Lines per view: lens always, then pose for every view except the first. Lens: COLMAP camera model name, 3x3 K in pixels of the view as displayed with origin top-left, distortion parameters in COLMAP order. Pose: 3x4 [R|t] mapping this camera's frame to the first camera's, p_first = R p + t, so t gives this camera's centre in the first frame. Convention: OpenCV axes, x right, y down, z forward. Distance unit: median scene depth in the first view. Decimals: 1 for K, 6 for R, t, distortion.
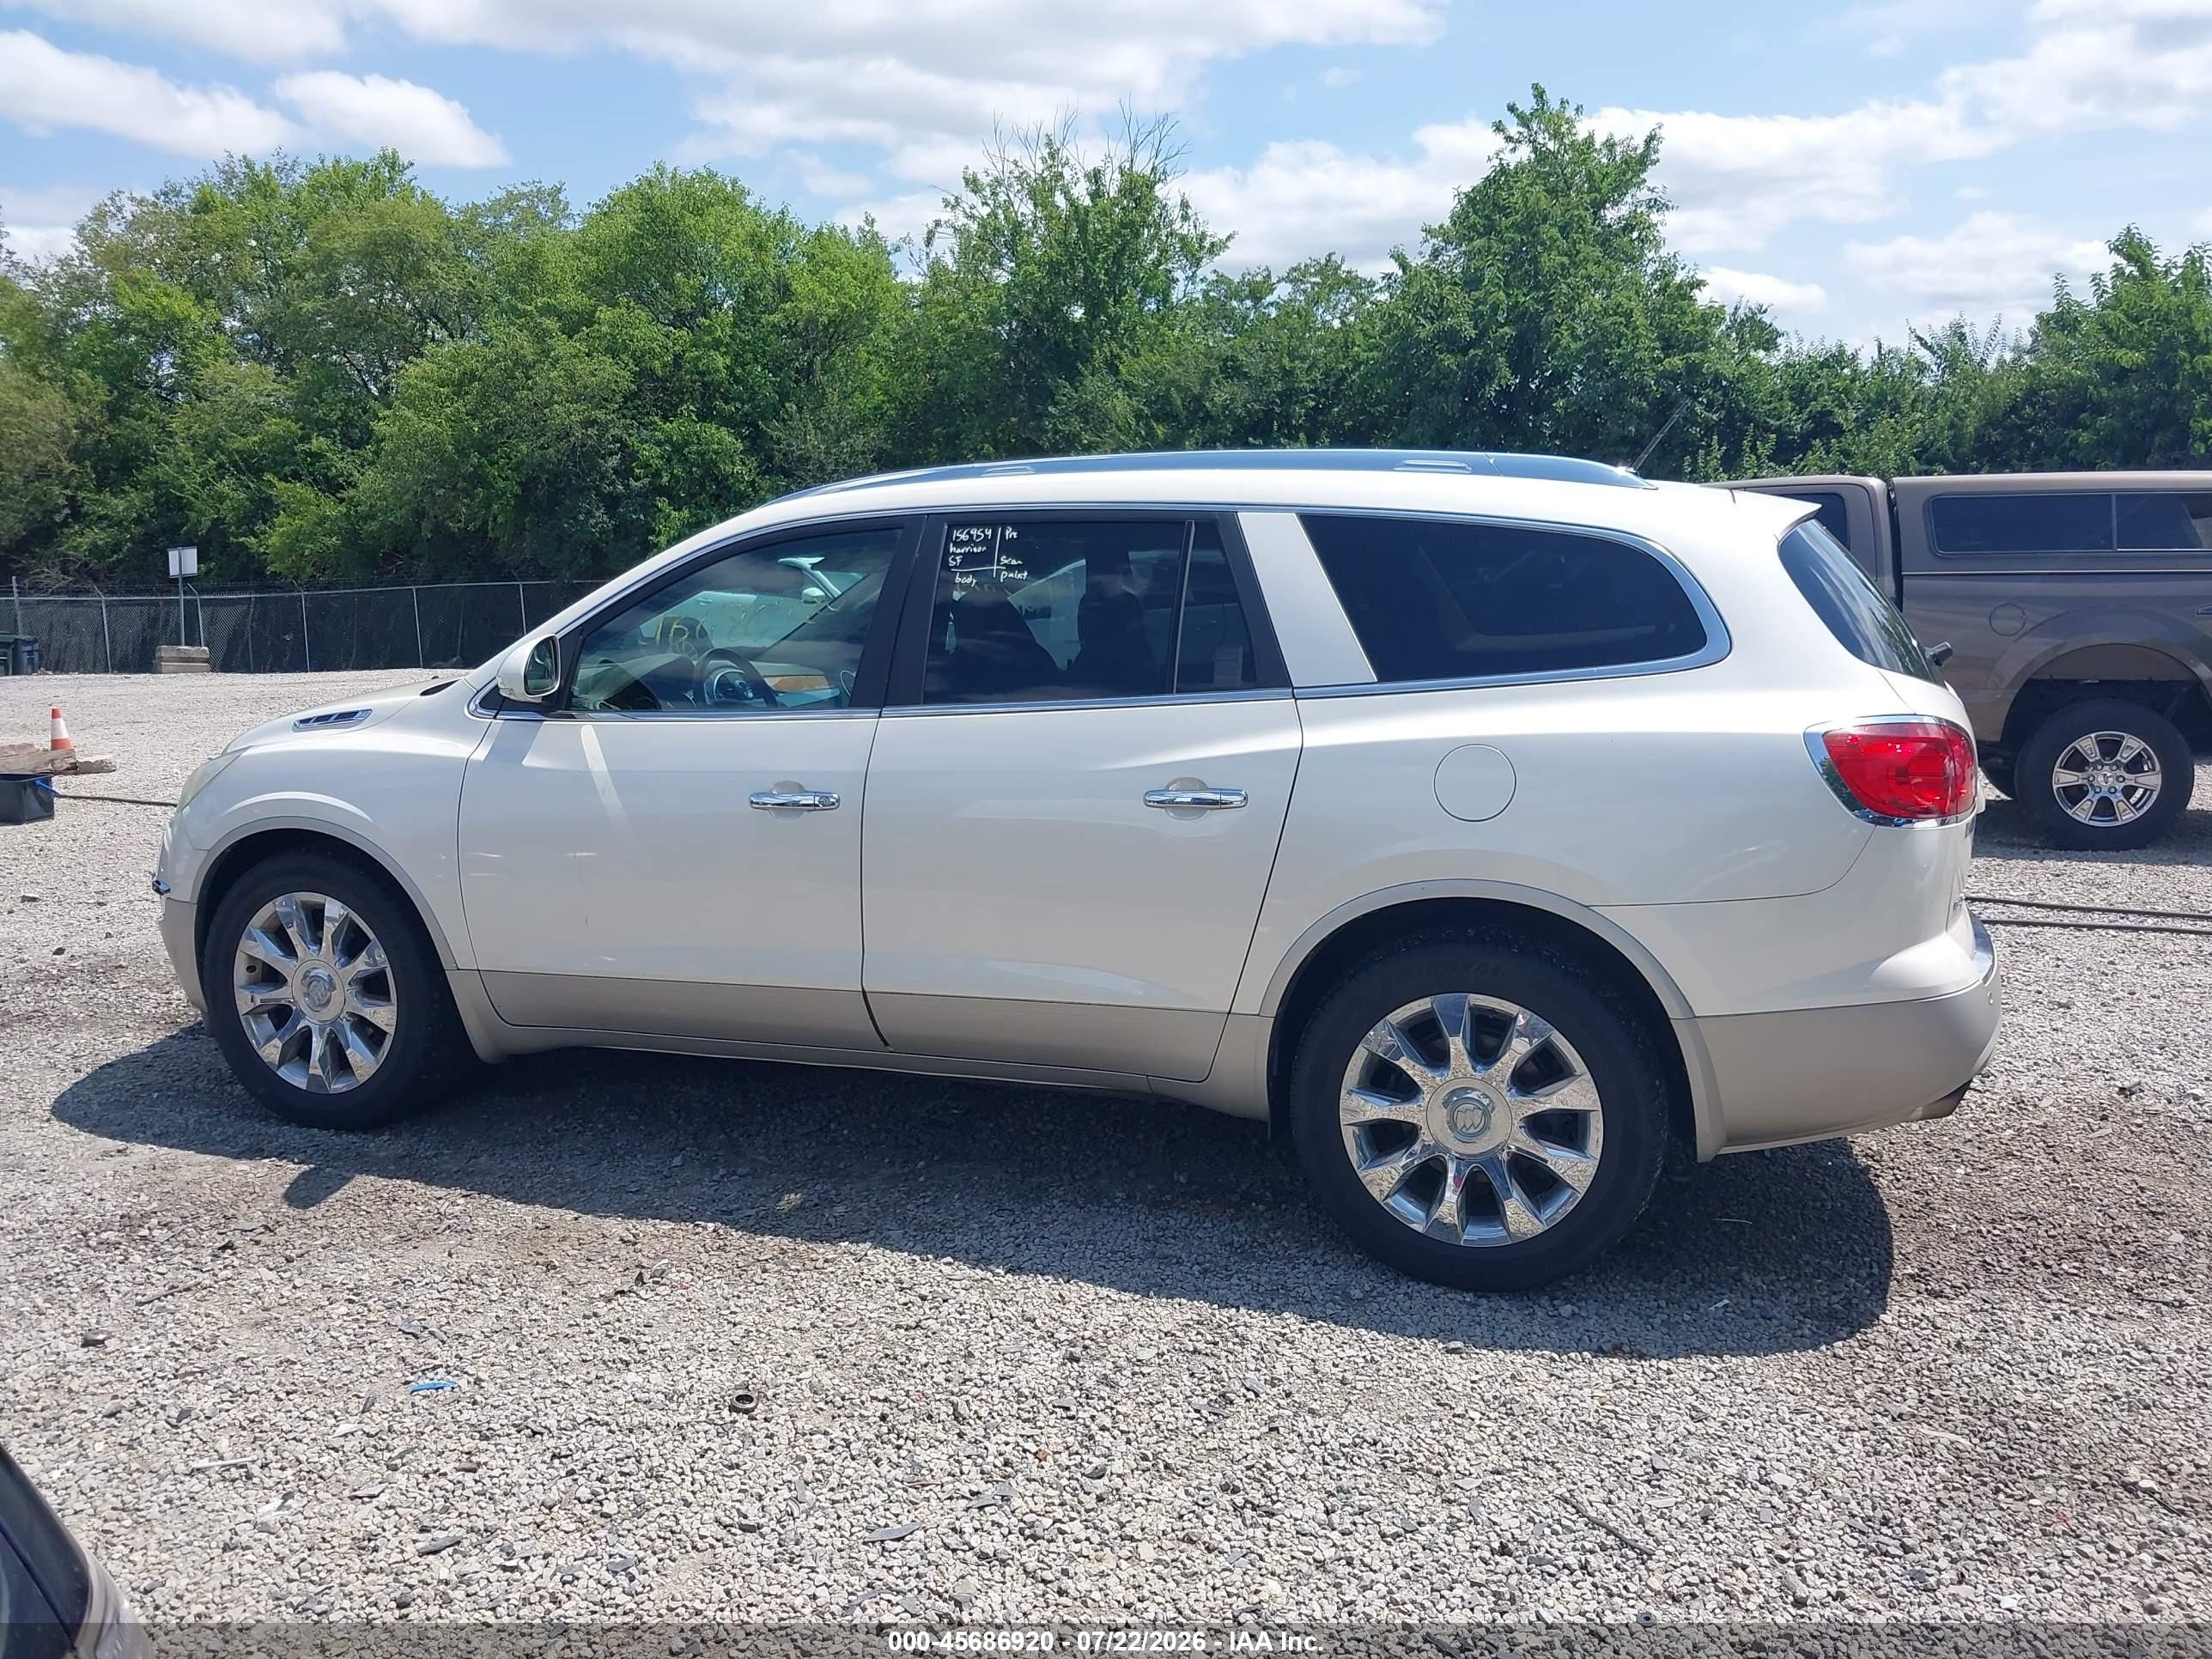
lens RADIAL K [[1802.8, 0, 1105.7], [0, 1802.8, 787.1], [0, 0, 1]] dist [0.070456, -0.054450]
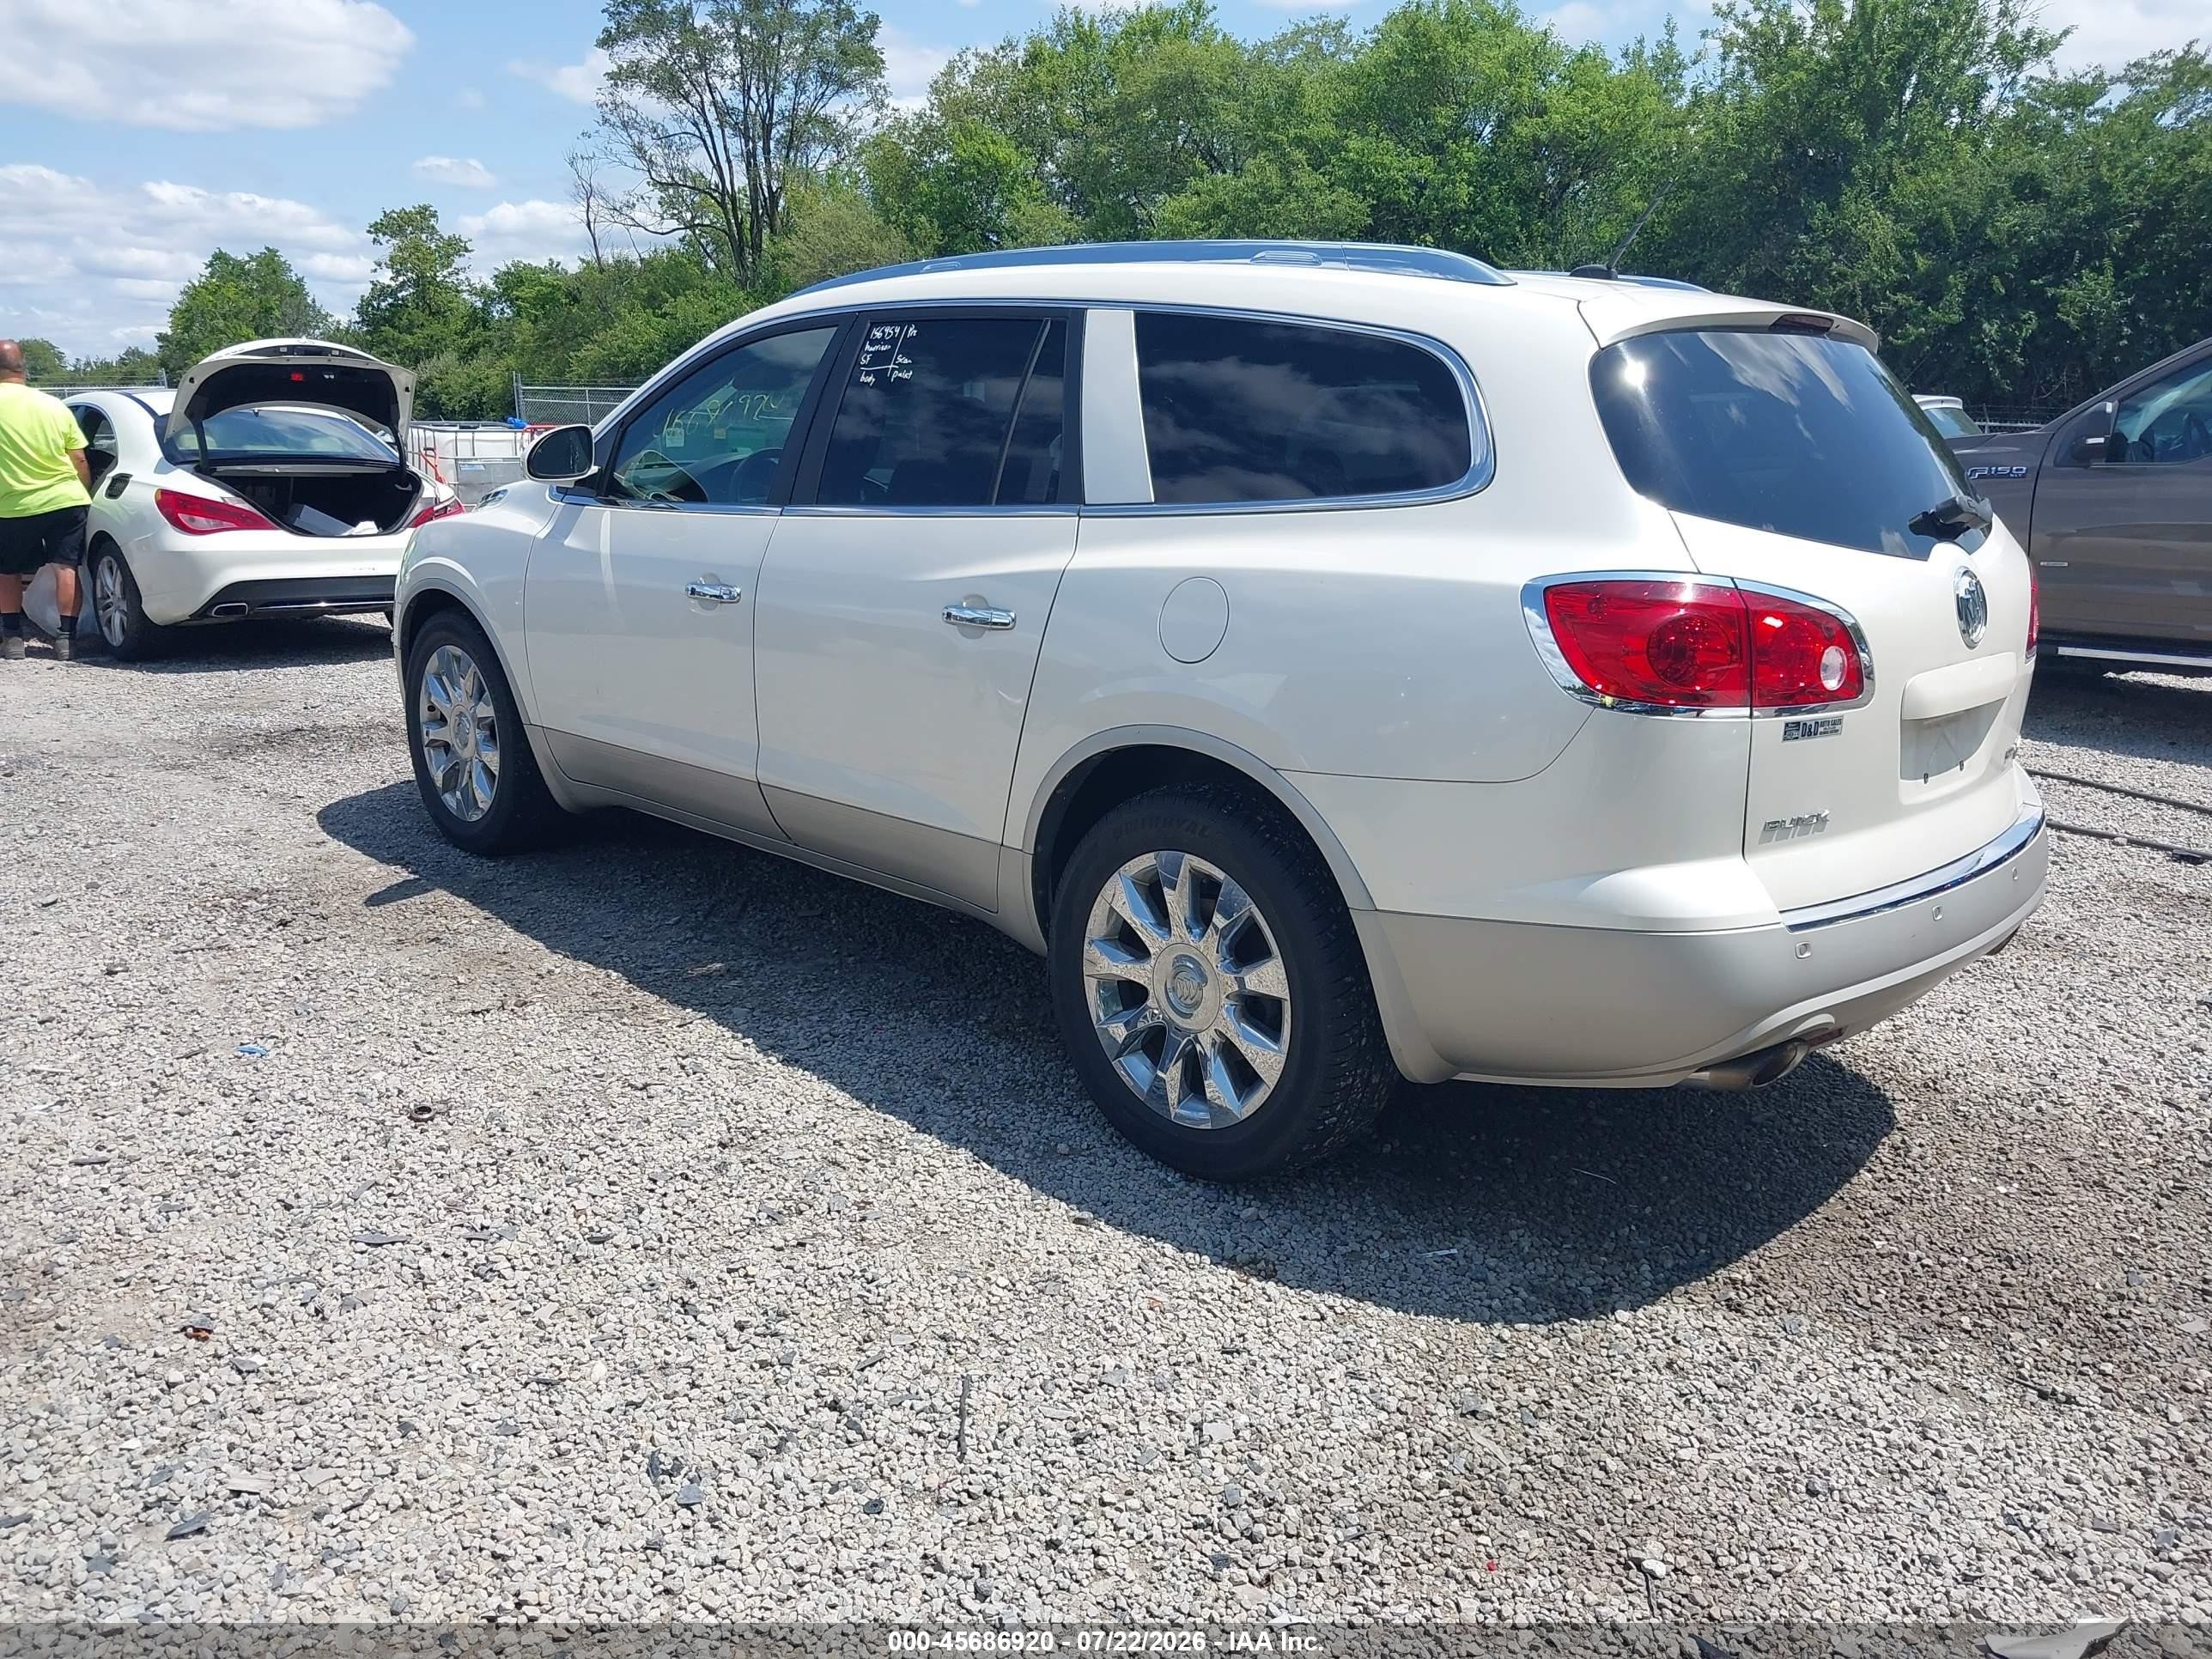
lens RADIAL K [[1778.3, 0, 1106.0], [0, 1778.3, 829.5], [0, 0, 1]] dist [-0.008891, 0.011710]
pose [[0.905408, 0.129521, -0.404303, 0.463275], [-0.083406, 0.988034, 0.129741, -0.008767], [0.416269, -0.083747, 0.905376, 0.157168]]
